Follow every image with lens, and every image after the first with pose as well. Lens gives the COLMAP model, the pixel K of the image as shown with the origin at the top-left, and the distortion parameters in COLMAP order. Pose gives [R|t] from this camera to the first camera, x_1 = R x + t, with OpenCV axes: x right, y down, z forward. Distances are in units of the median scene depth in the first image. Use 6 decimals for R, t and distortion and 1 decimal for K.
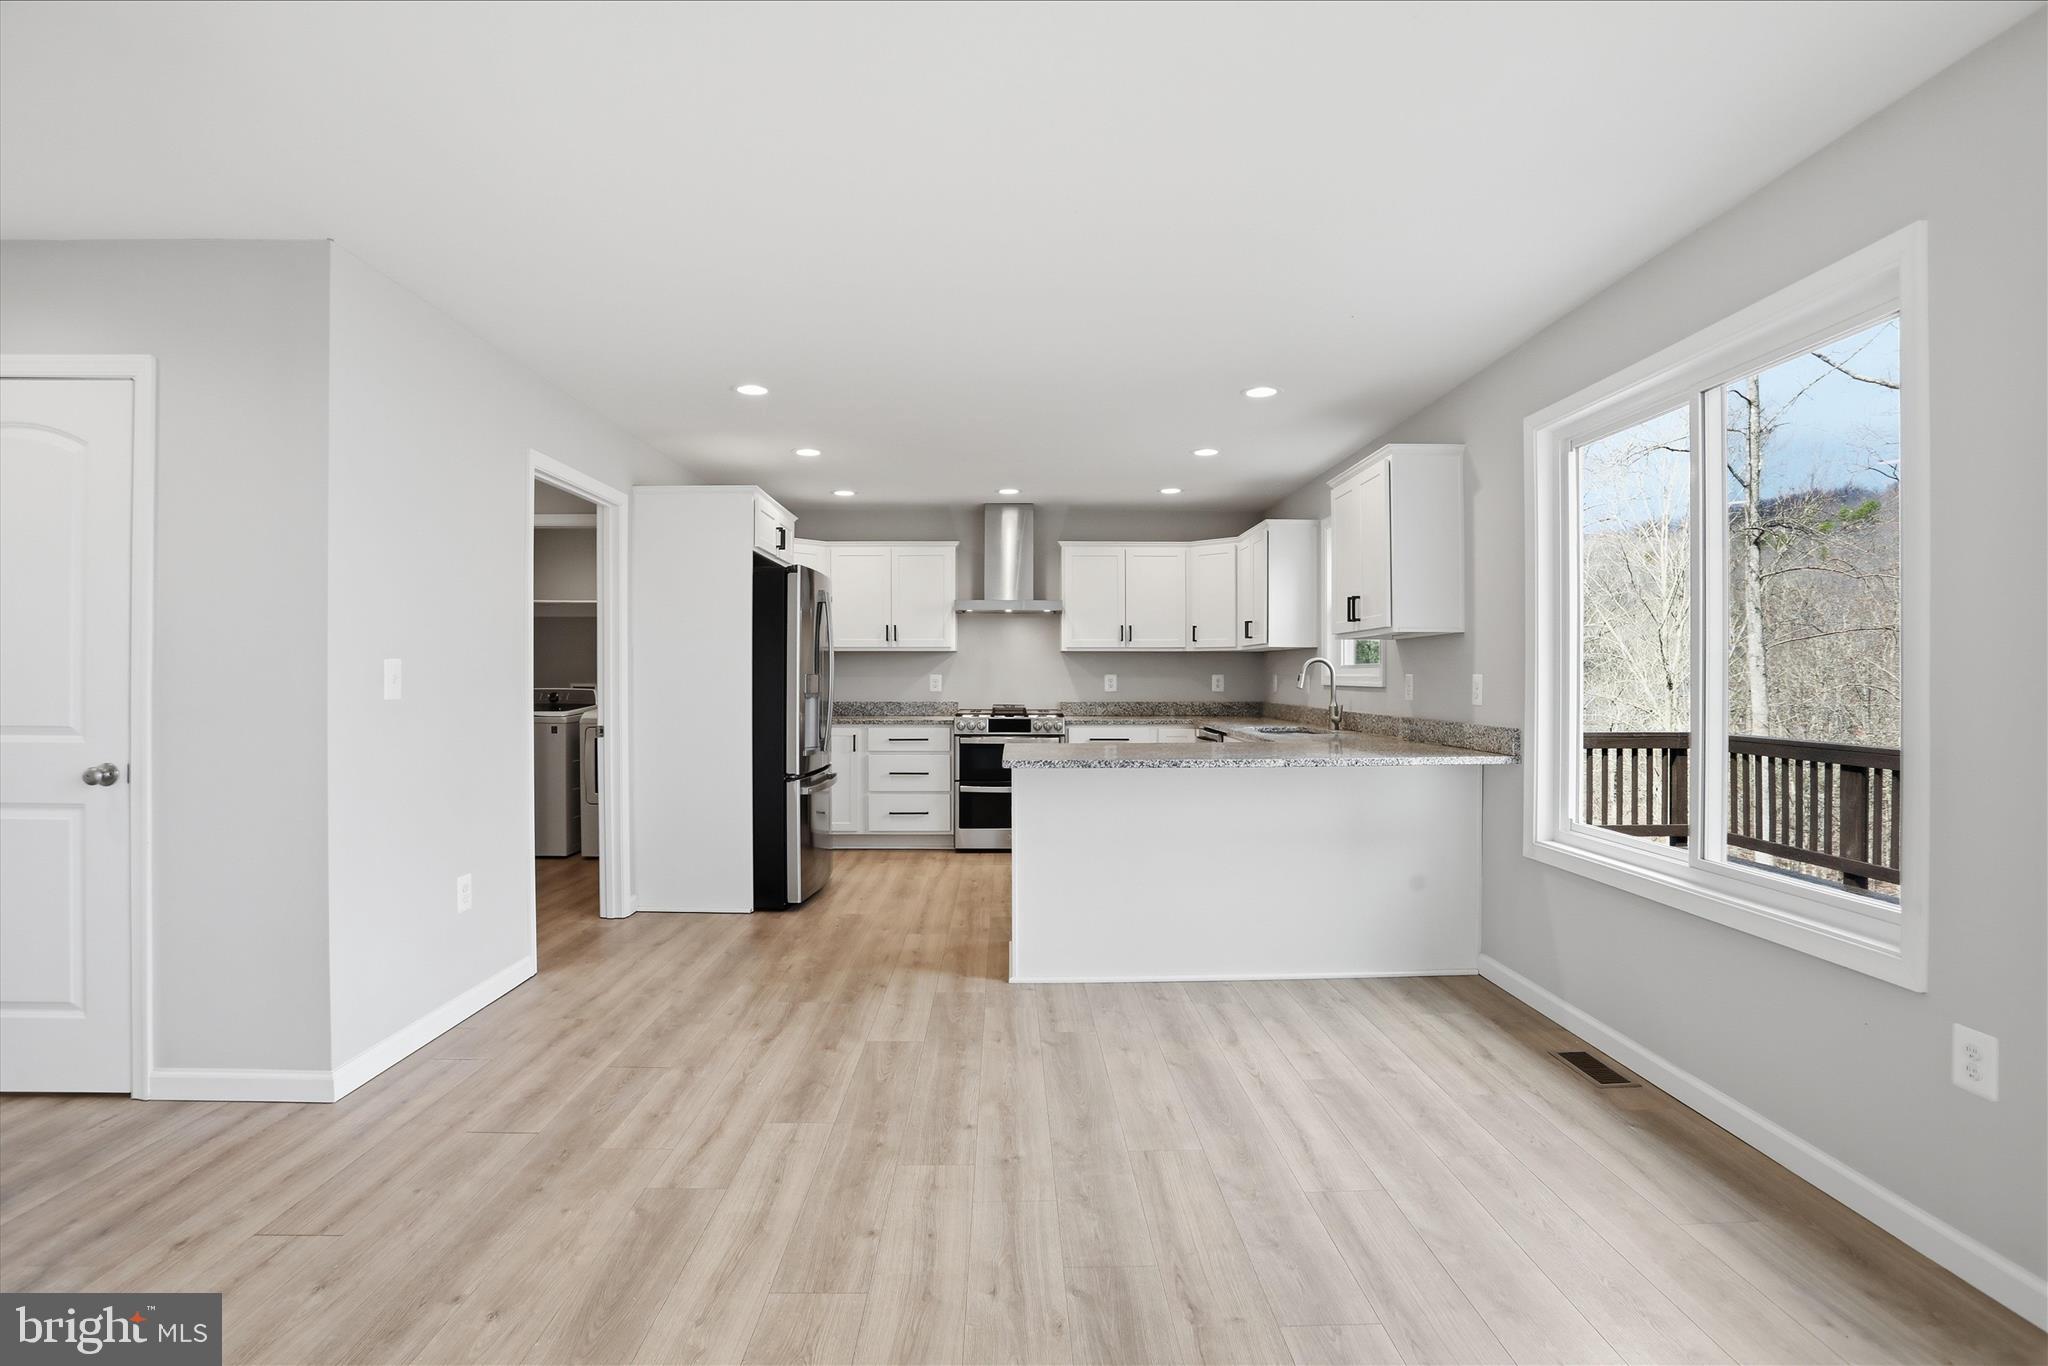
lens RADIAL K [[997.0, 0, 1020.2], [0, 997.0, 660.5], [0, 0, 1]] dist [-0.067257, 0.025999]
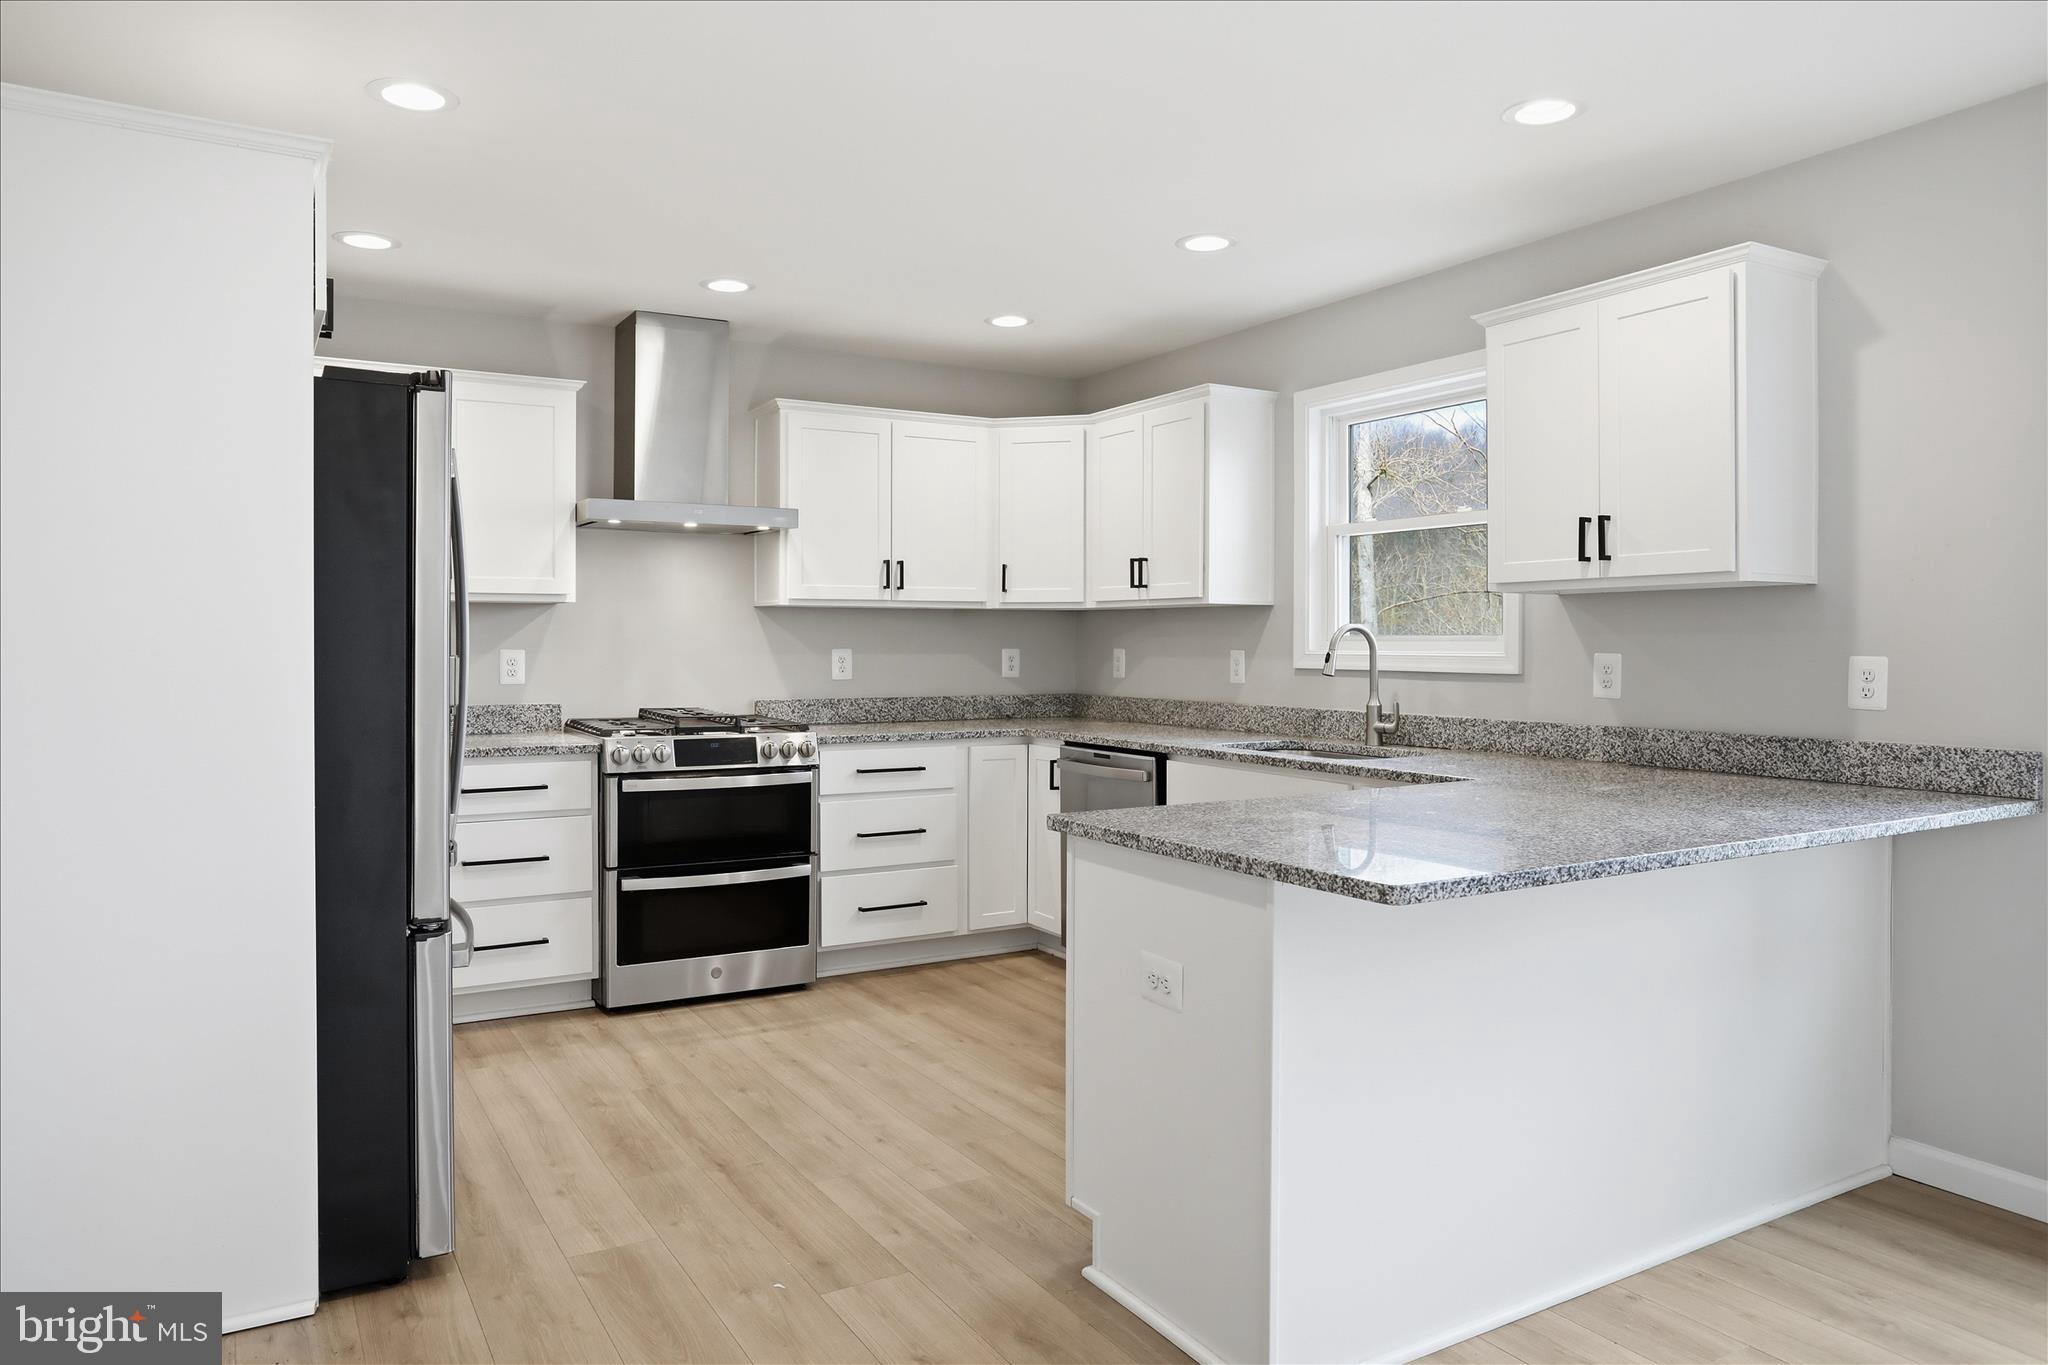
lens RADIAL K [[1349.7, 0, 1015.6], [0, 1349.7, 644.3], [0, 0, 1]] dist [-0.011121, 0.000393]
pose [[0.868218, -0.000542, 0.496182, -0.216410], [-0.008104, 0.999851, 0.015272, -0.000713], [-0.496116, -0.017281, 0.868084, 0.327786]]
